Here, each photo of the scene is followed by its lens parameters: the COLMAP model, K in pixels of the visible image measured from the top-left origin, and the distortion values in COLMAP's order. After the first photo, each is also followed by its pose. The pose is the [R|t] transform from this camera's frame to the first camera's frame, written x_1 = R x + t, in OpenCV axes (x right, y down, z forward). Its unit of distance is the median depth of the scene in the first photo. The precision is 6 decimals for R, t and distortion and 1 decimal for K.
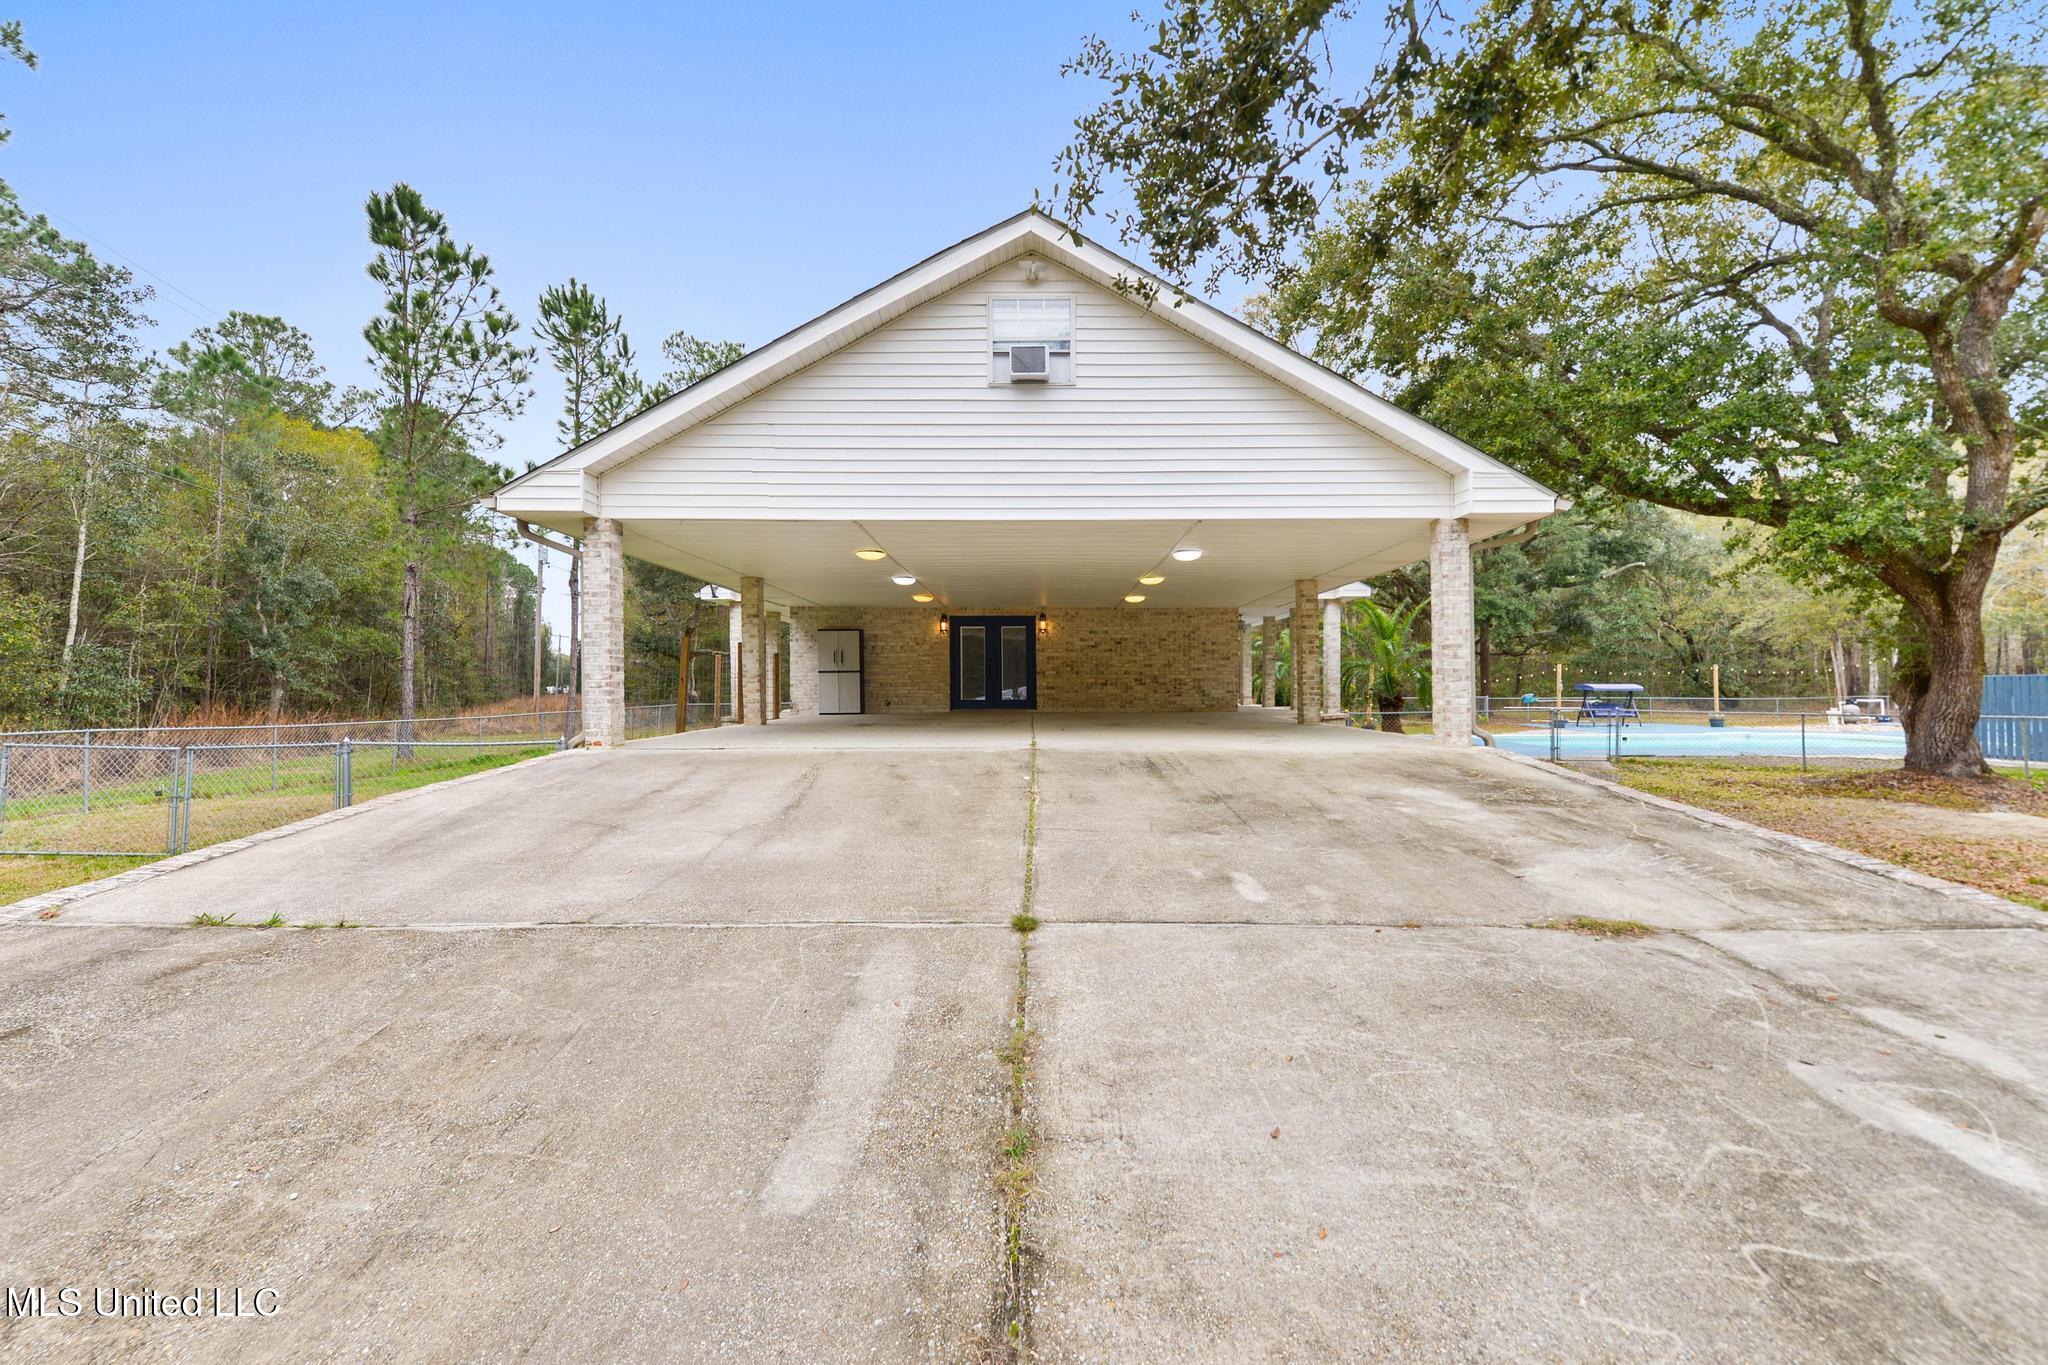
lens RADIAL K [[820.9, 0, 1025.1], [0, 820.9, 680.7], [0, 0, 1]] dist [-0.001663, -0.000062]
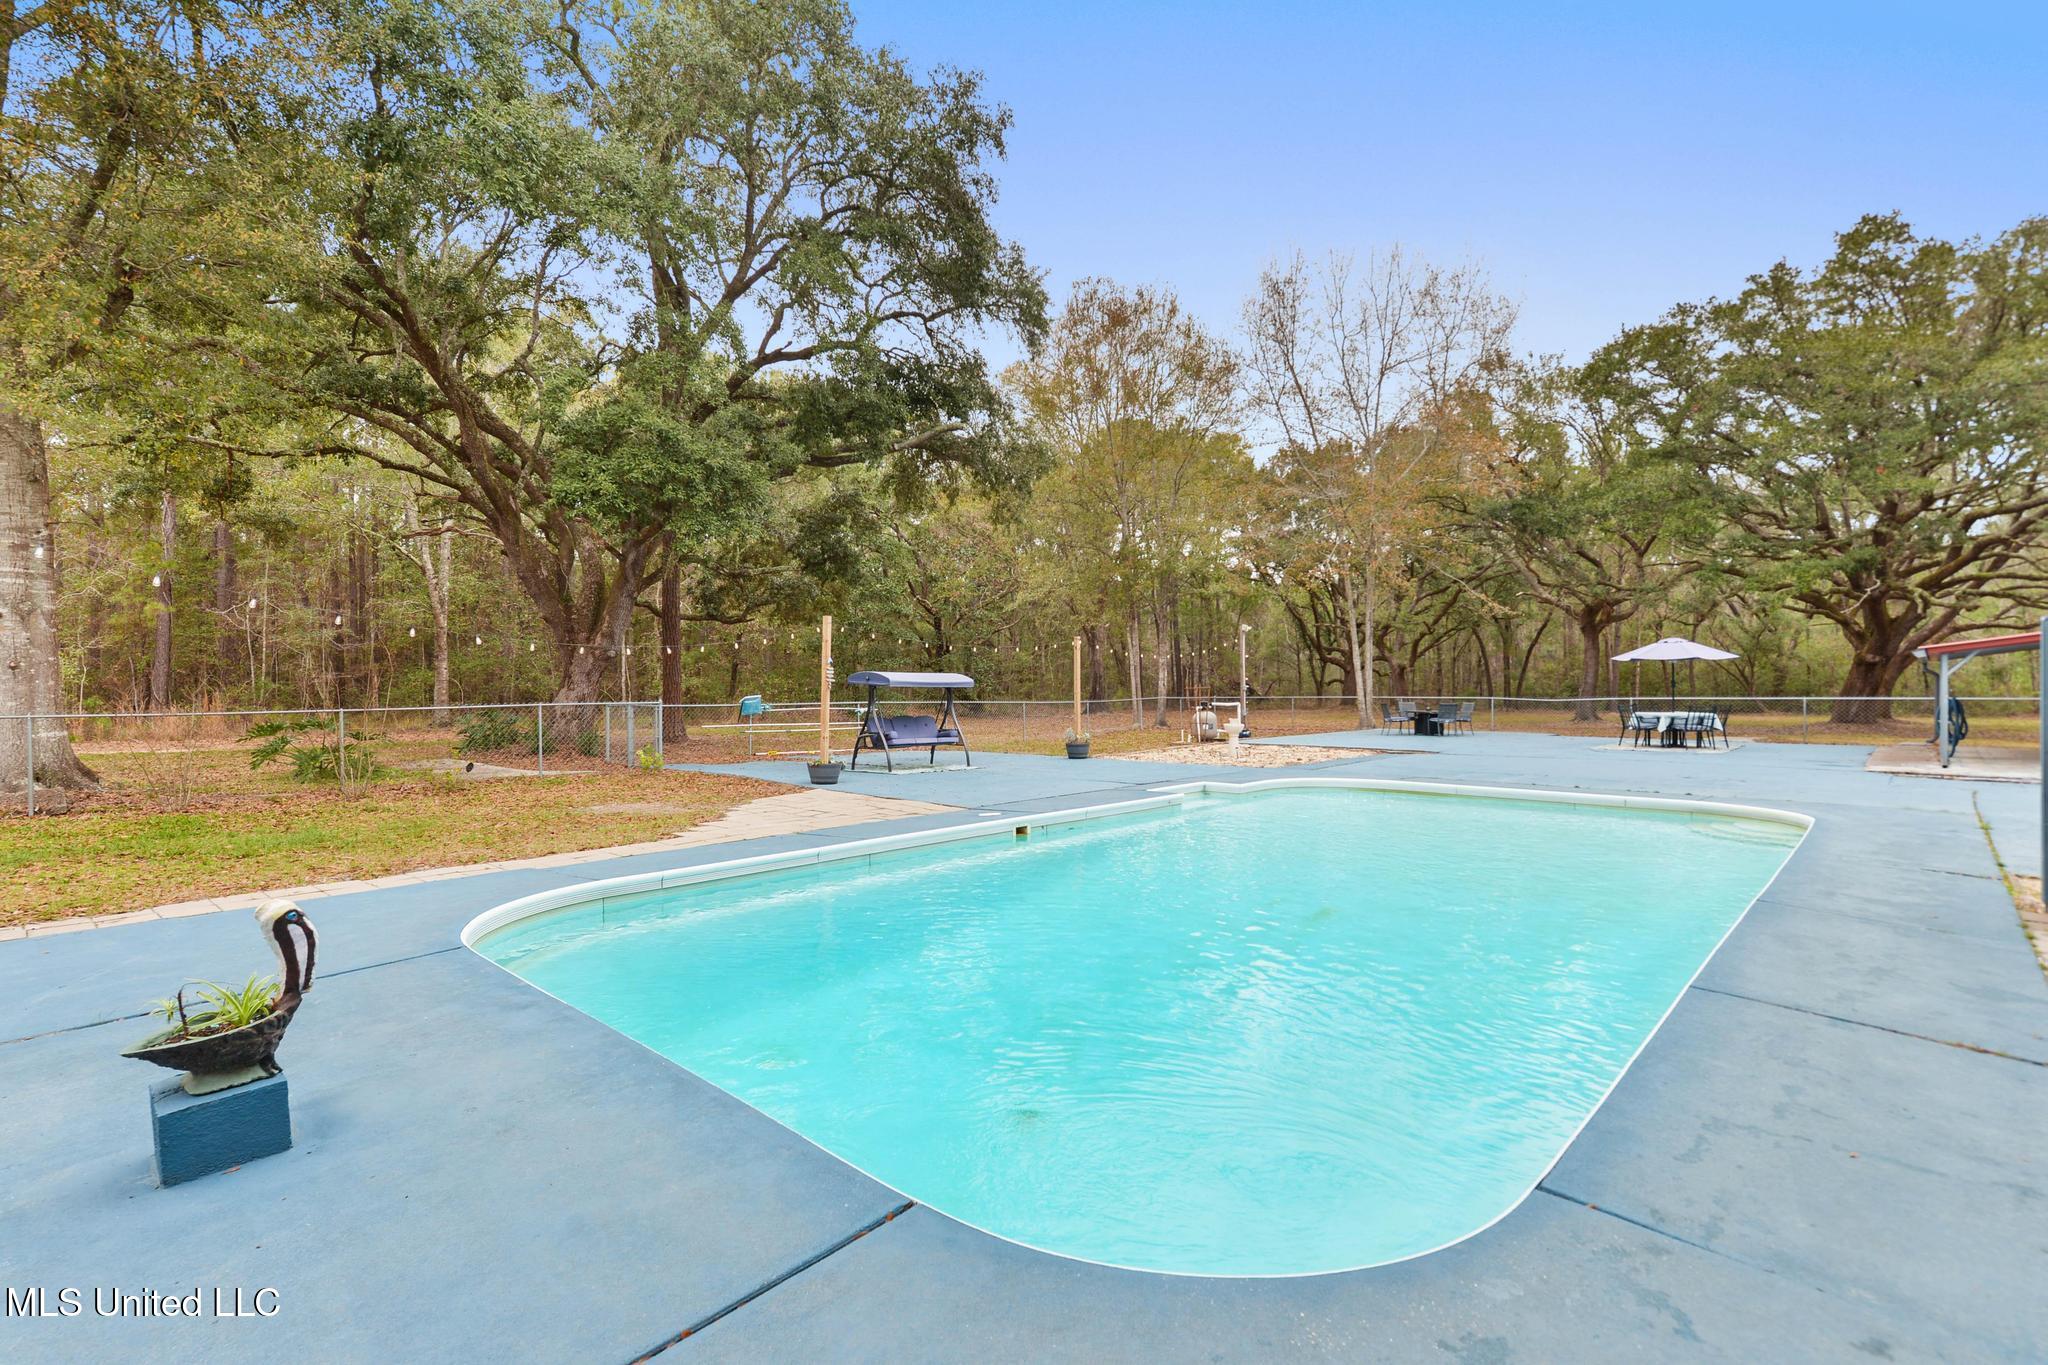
lens RADIAL K [[957.5, 0, 1017.9], [0, 957.5, 699.6], [0, 0, 1]] dist [0.004153, 0.000629]
pose [[0.674798, -0.005378, 0.737983, 0.360222], [-0.007386, 0.999874, 0.014040, 0.011092], [-0.737965, -0.014925, 0.674674, 0.599740]]
